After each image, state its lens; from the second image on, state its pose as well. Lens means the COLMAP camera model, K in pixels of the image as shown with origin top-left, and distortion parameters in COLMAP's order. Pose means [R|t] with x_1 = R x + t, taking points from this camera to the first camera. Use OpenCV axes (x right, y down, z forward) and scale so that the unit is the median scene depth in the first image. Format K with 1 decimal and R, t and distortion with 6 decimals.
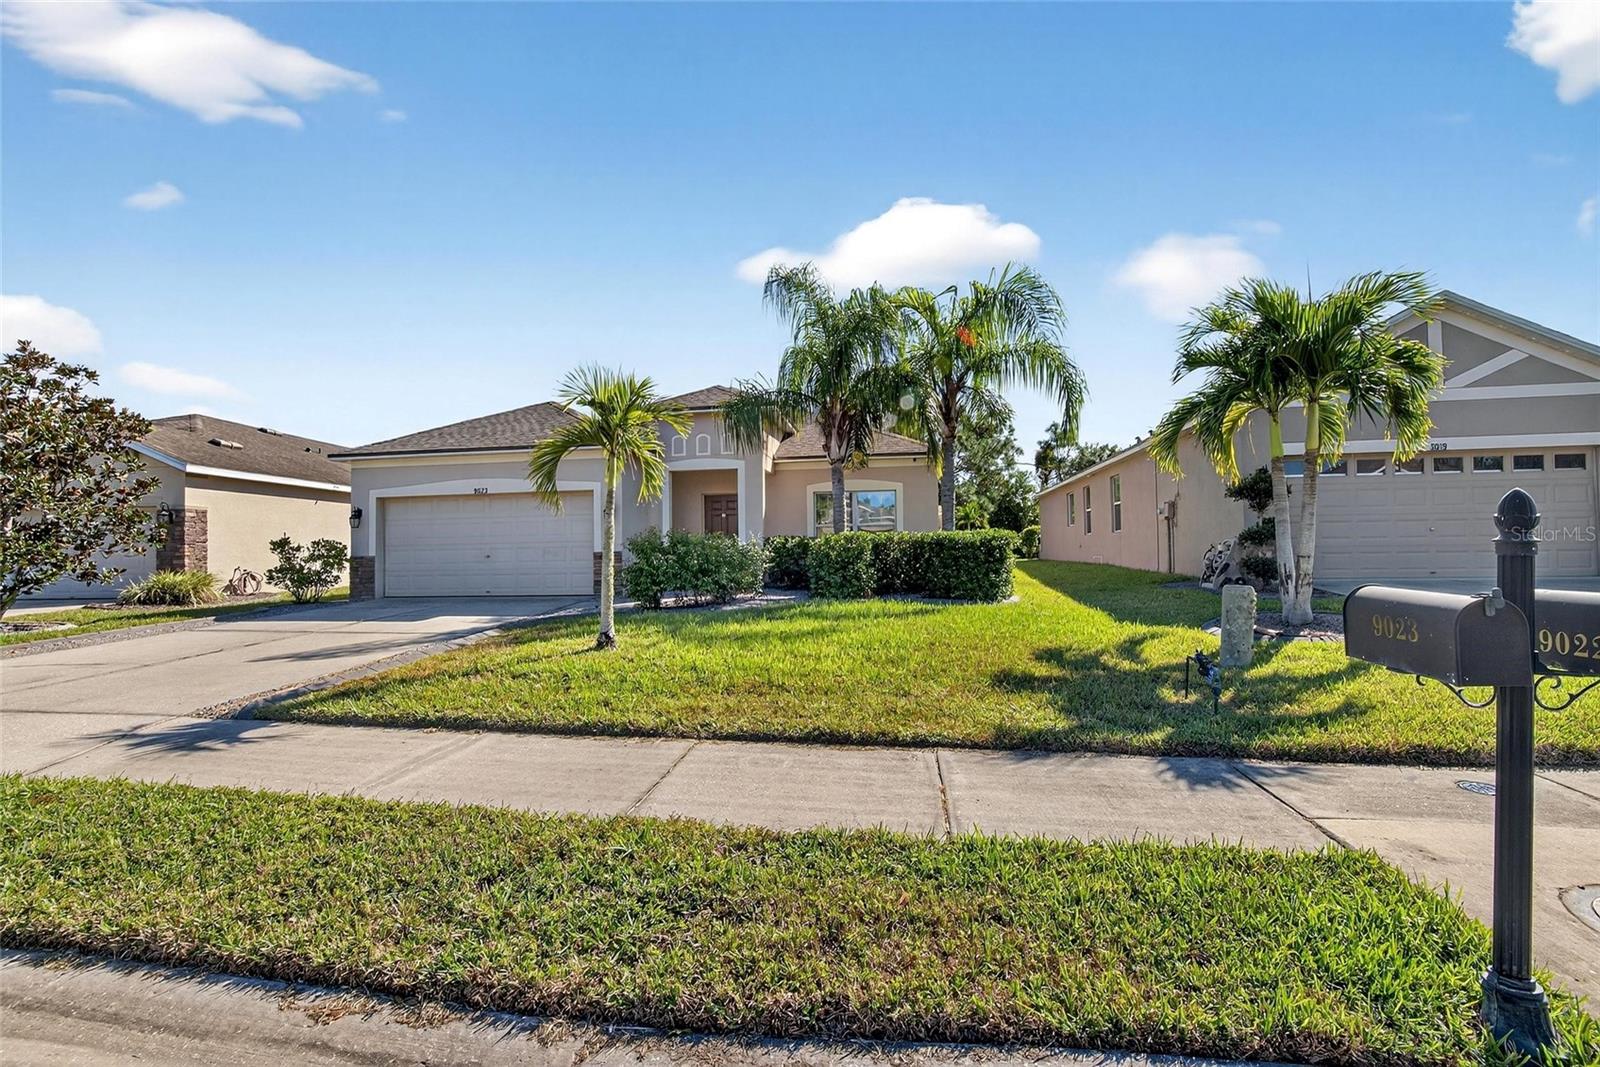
lens RADIAL K [[712.8, 0, 792.0], [0, 712.8, 525.1], [0, 0, 1]] dist [-0.027371, 0.001022]
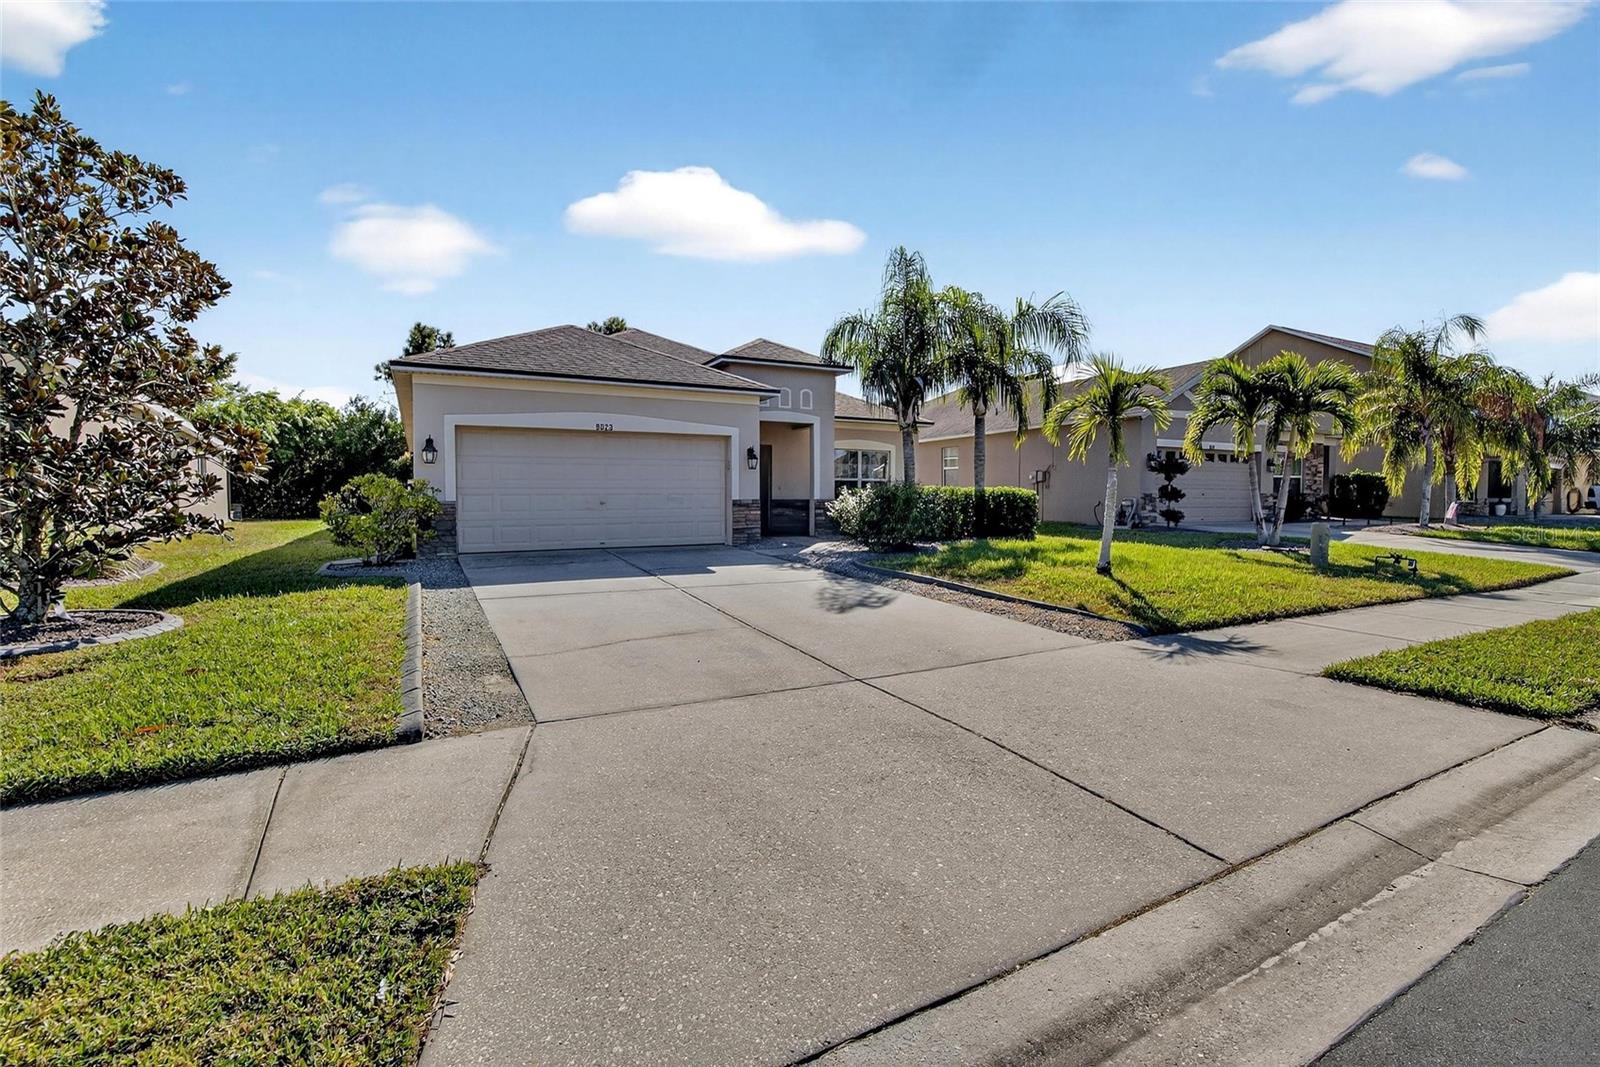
lens RADIAL K [[724.0, 0, 795.1], [0, 724.0, 544.7], [0, 0, 1]] dist [-0.022792, -0.000084]
pose [[0.791731, -0.024042, 0.610397, -0.796377], [-0.029253, 0.996587, 0.077196, 0.019716], [-0.610170, -0.078974, 0.788325, 0.148404]]
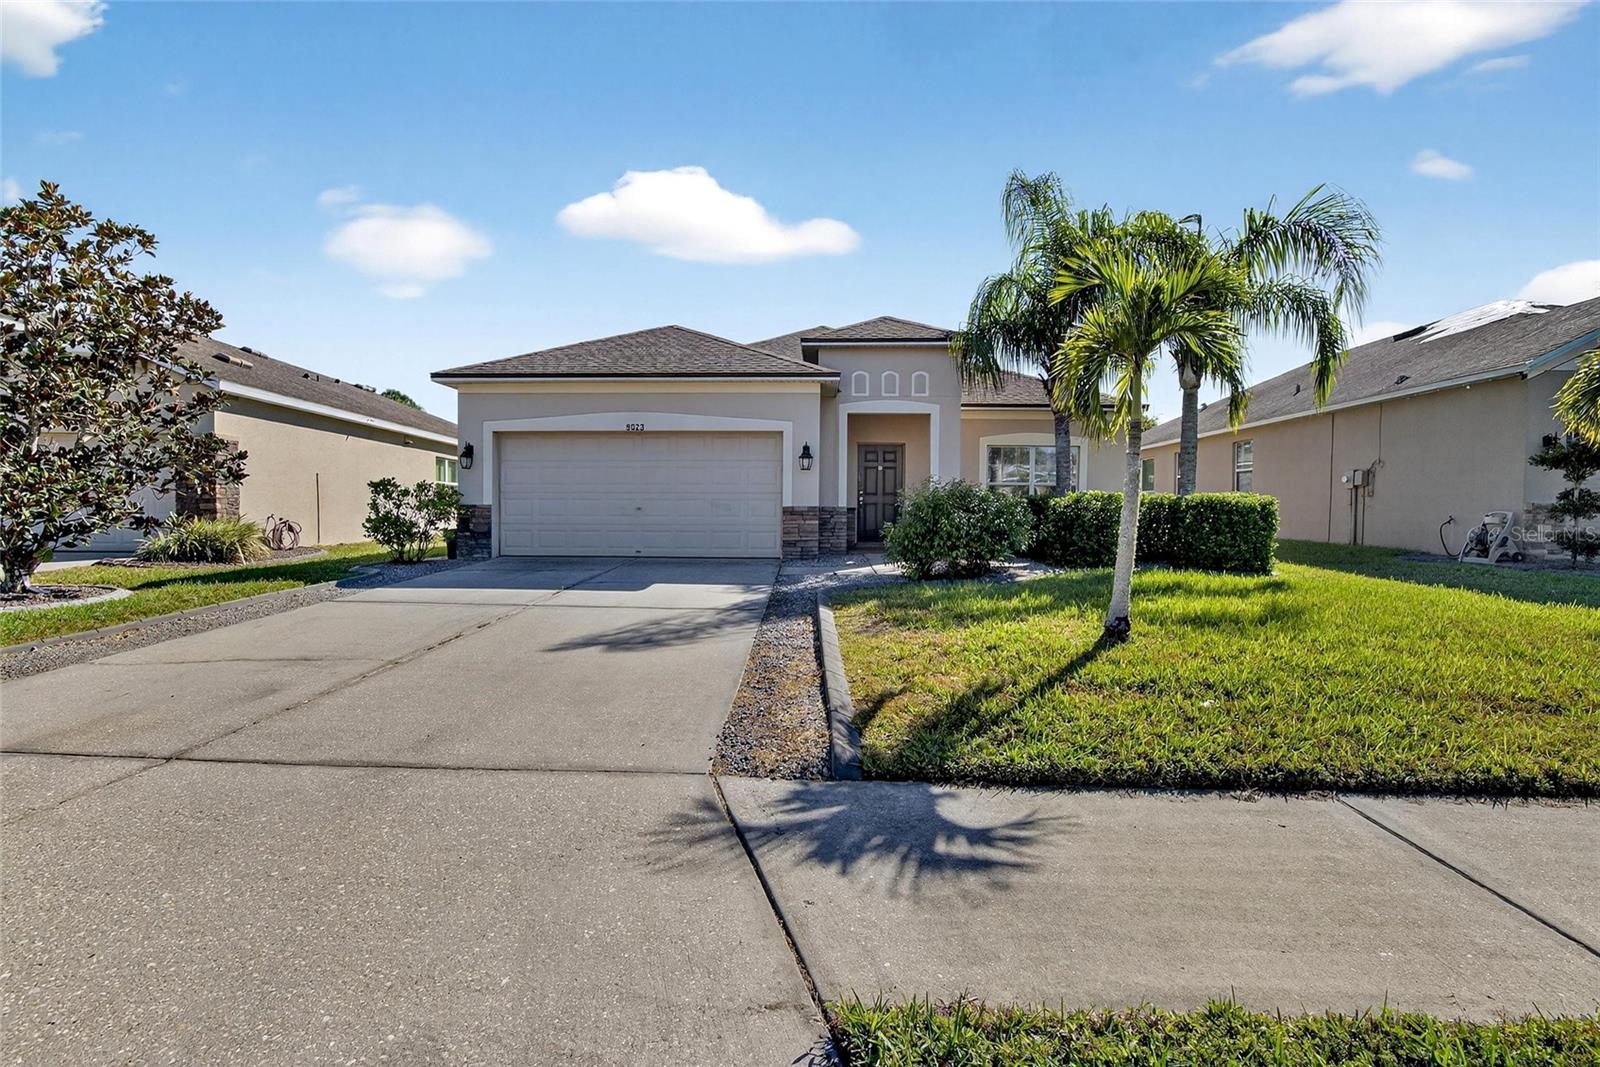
lens RADIAL K [[712.8, 0, 792.0], [0, 712.8, 525.1], [0, 0, 1]] dist [-0.027371, 0.001022]
pose [[0.993354, 0.022661, 0.112844, -0.350322], [-0.028818, 0.998166, 0.053230, 0.014509], [-0.111431, -0.056129, 0.992186, 0.166834]]
